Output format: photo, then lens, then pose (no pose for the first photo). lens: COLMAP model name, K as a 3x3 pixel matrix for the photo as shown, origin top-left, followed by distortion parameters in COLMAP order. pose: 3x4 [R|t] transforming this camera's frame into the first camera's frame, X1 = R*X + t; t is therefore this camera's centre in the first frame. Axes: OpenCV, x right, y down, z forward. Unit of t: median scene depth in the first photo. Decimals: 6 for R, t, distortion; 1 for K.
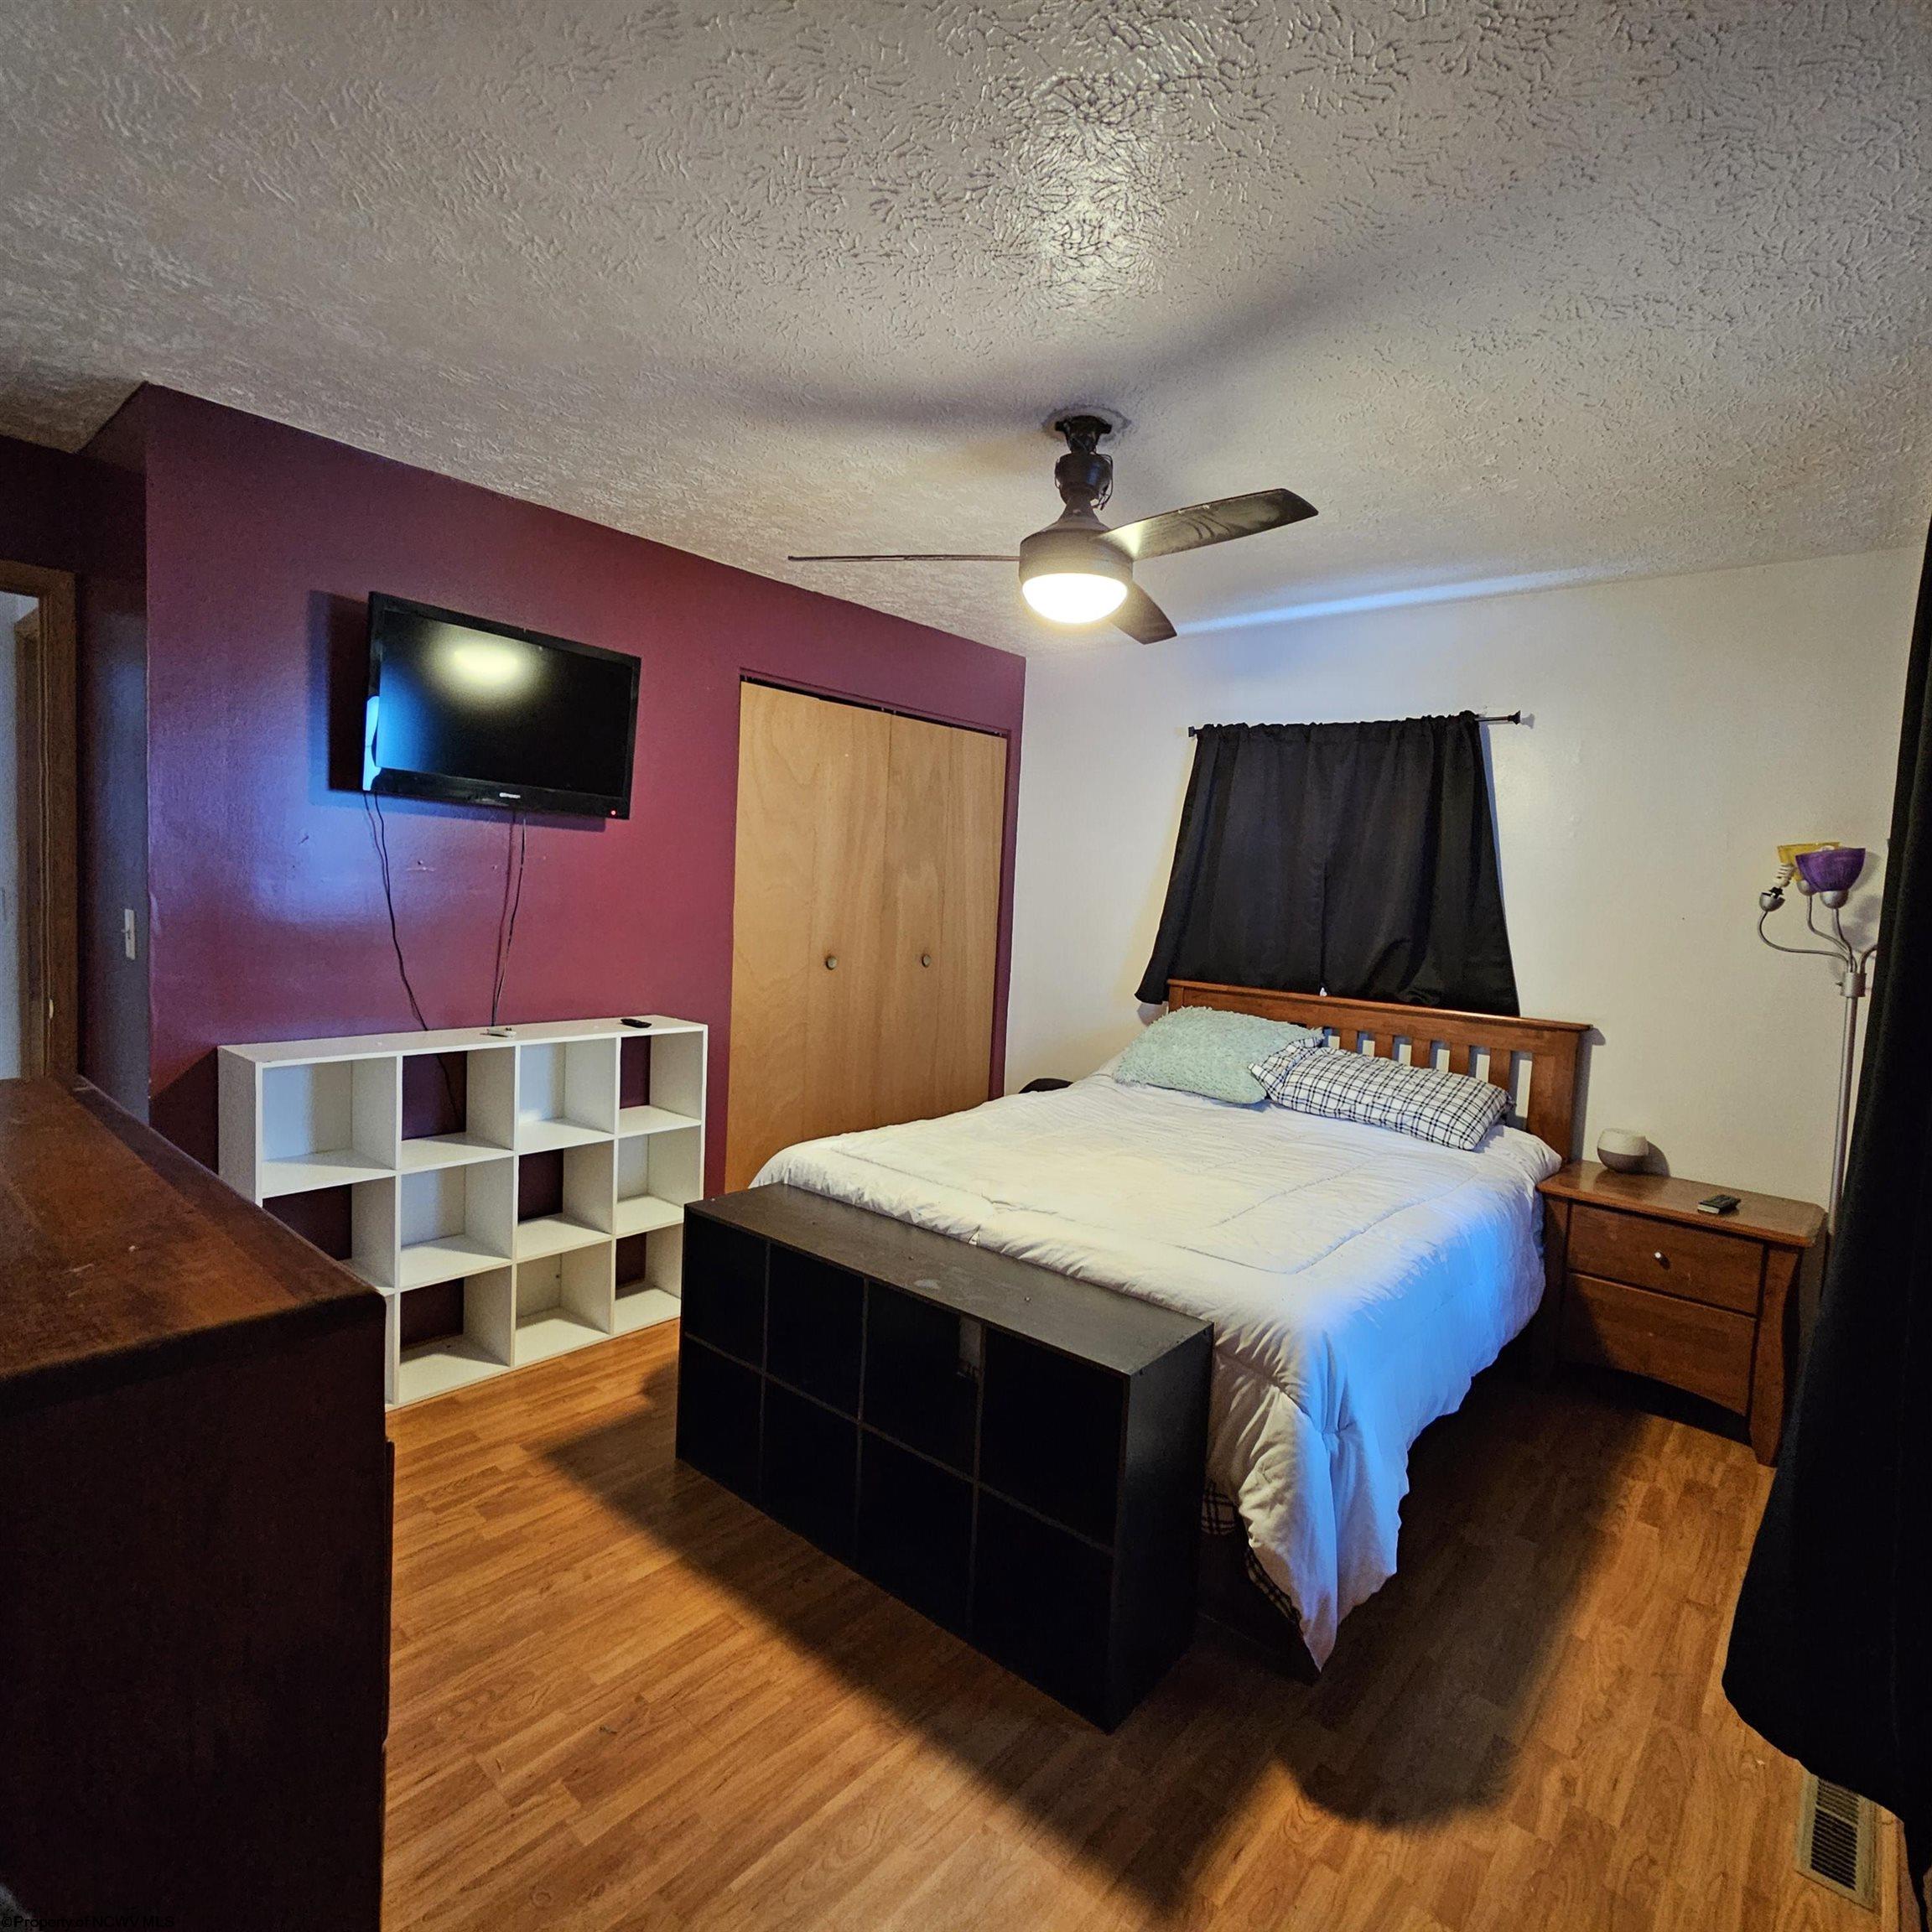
lens RADIAL K [[1047.2, 0, 963.7], [0, 1047.2, 962.6], [0, 0, 1]] dist [-0.010512, -0.000950]
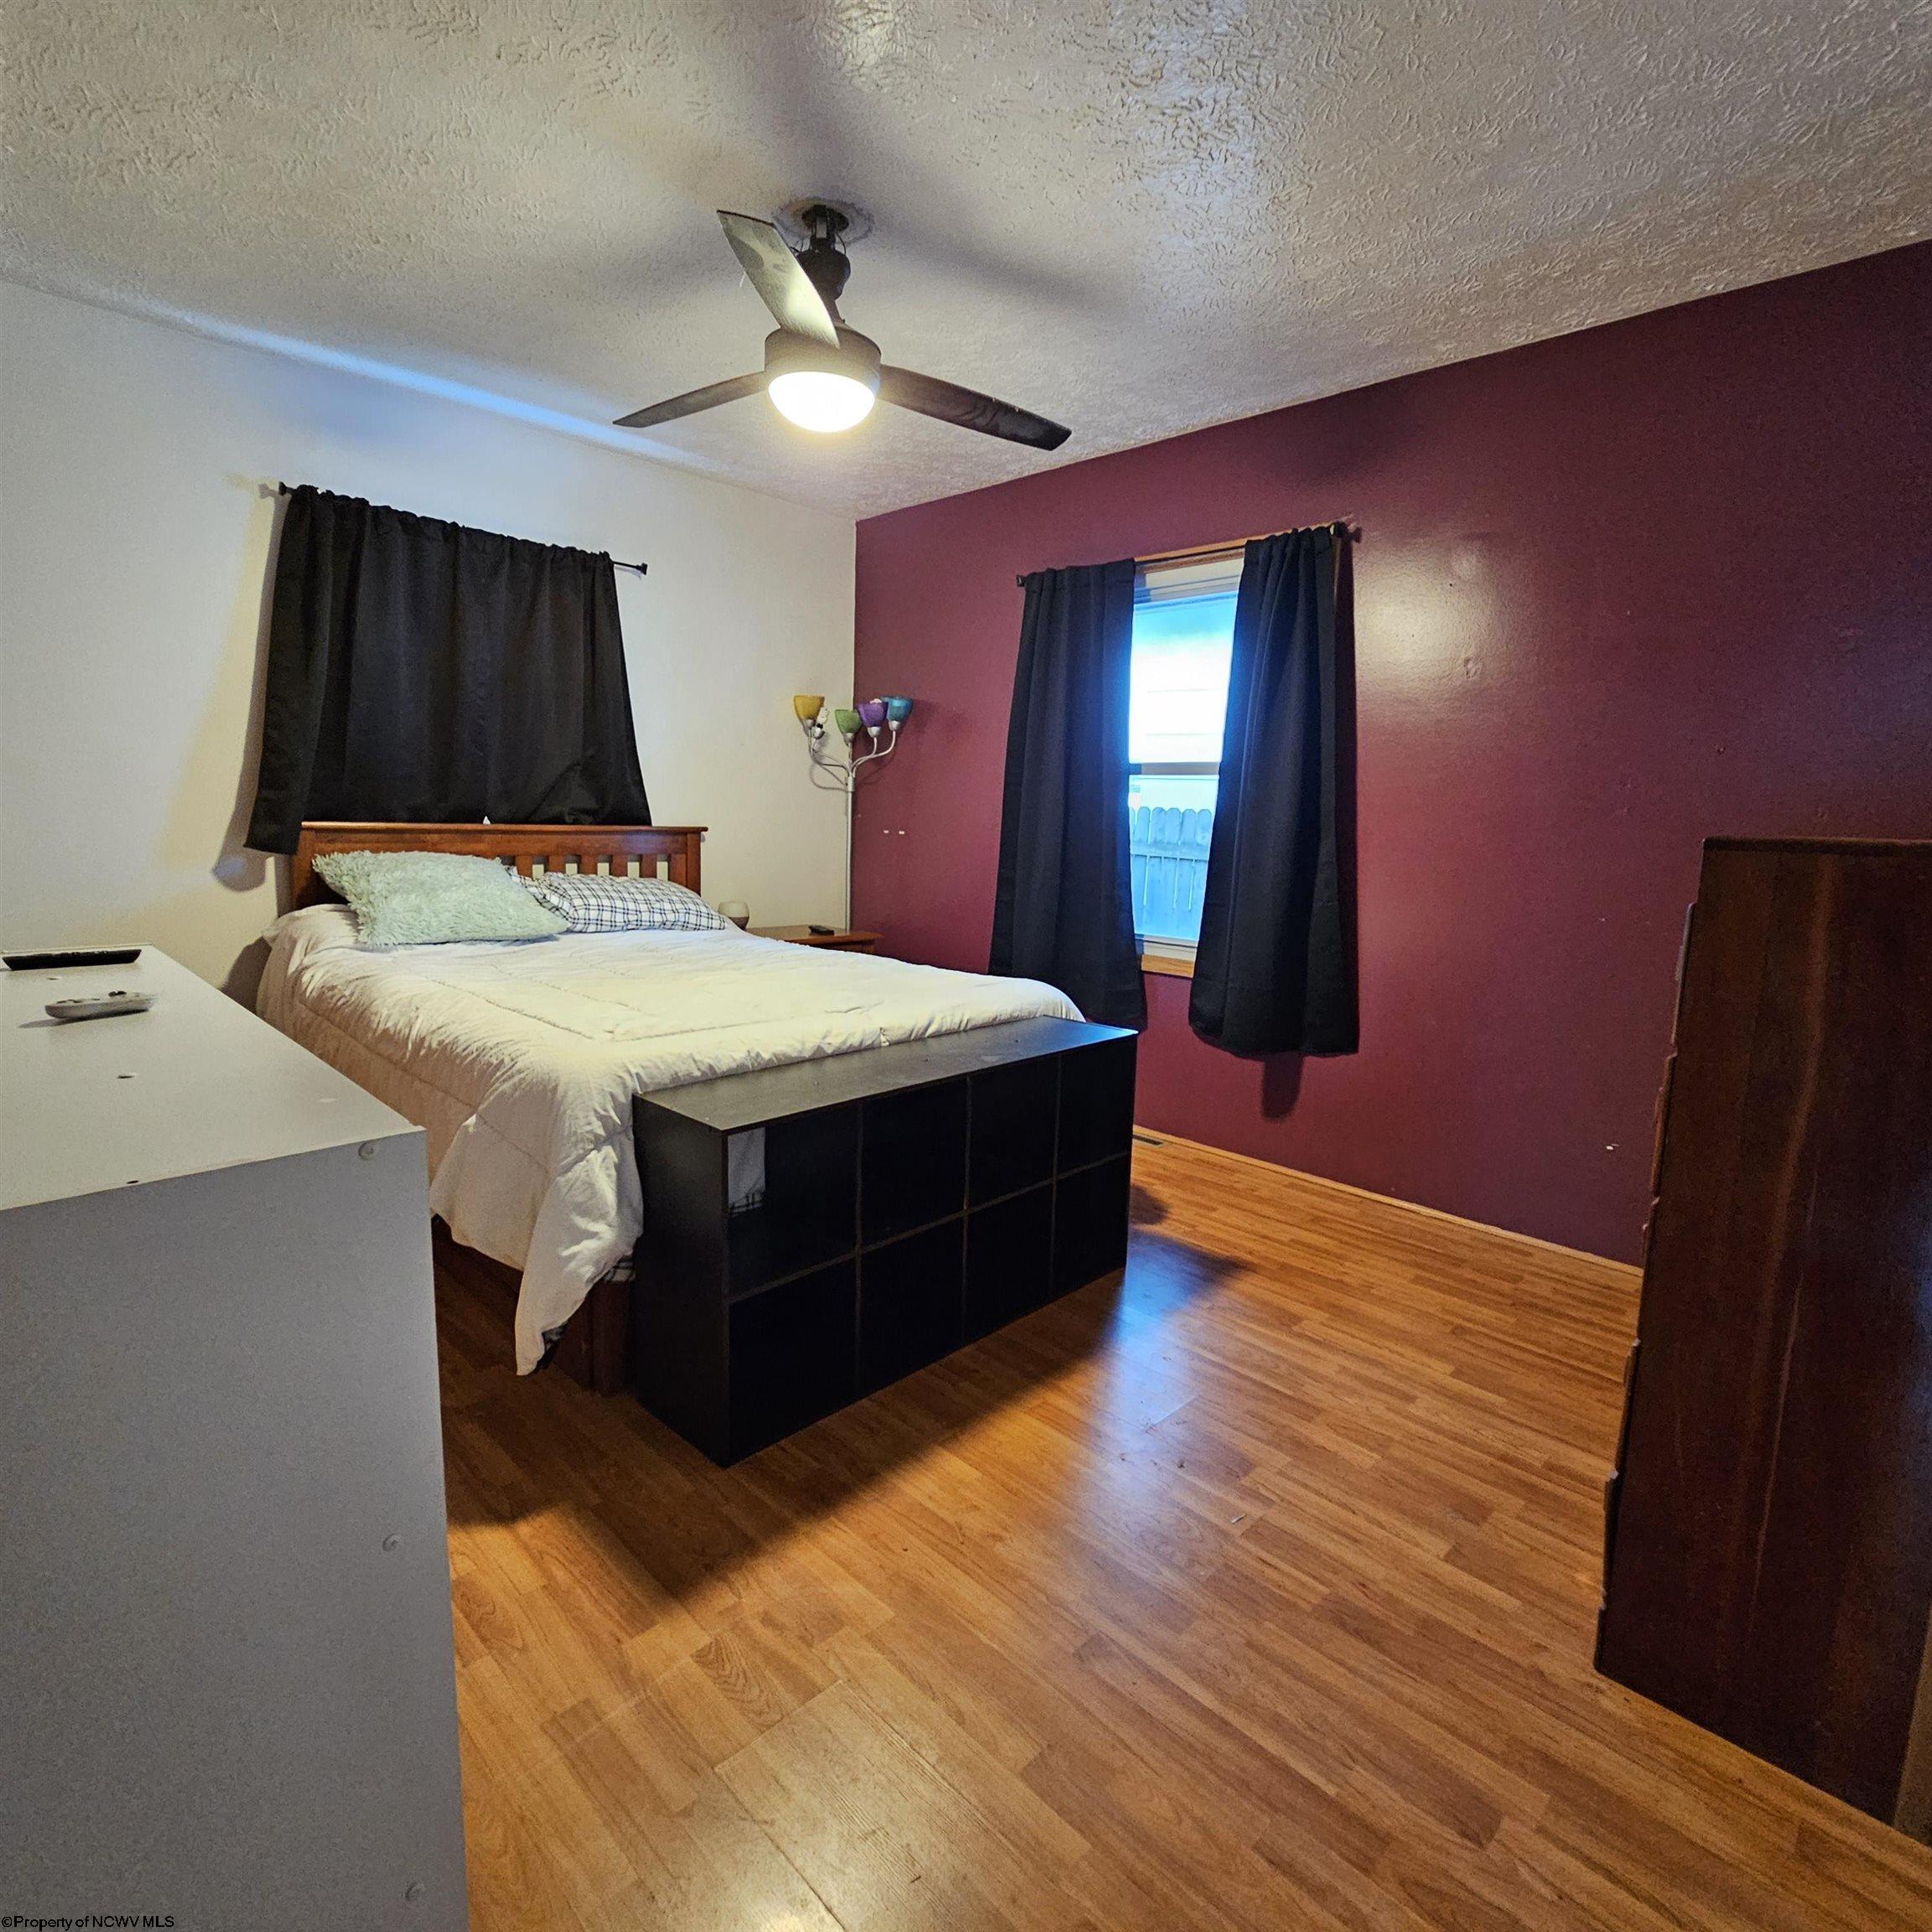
lens RADIAL K [[1047.2, 0, 962.9], [0, 1047.2, 965.7], [0, 0, 1]] dist [-0.010512, -0.000950]
pose [[0.064512, -0.192608, 0.979153, -0.911209], [0.044539, 0.980775, 0.189993, -0.005633], [-0.996922, 0.031354, 0.071850, 0.766148]]
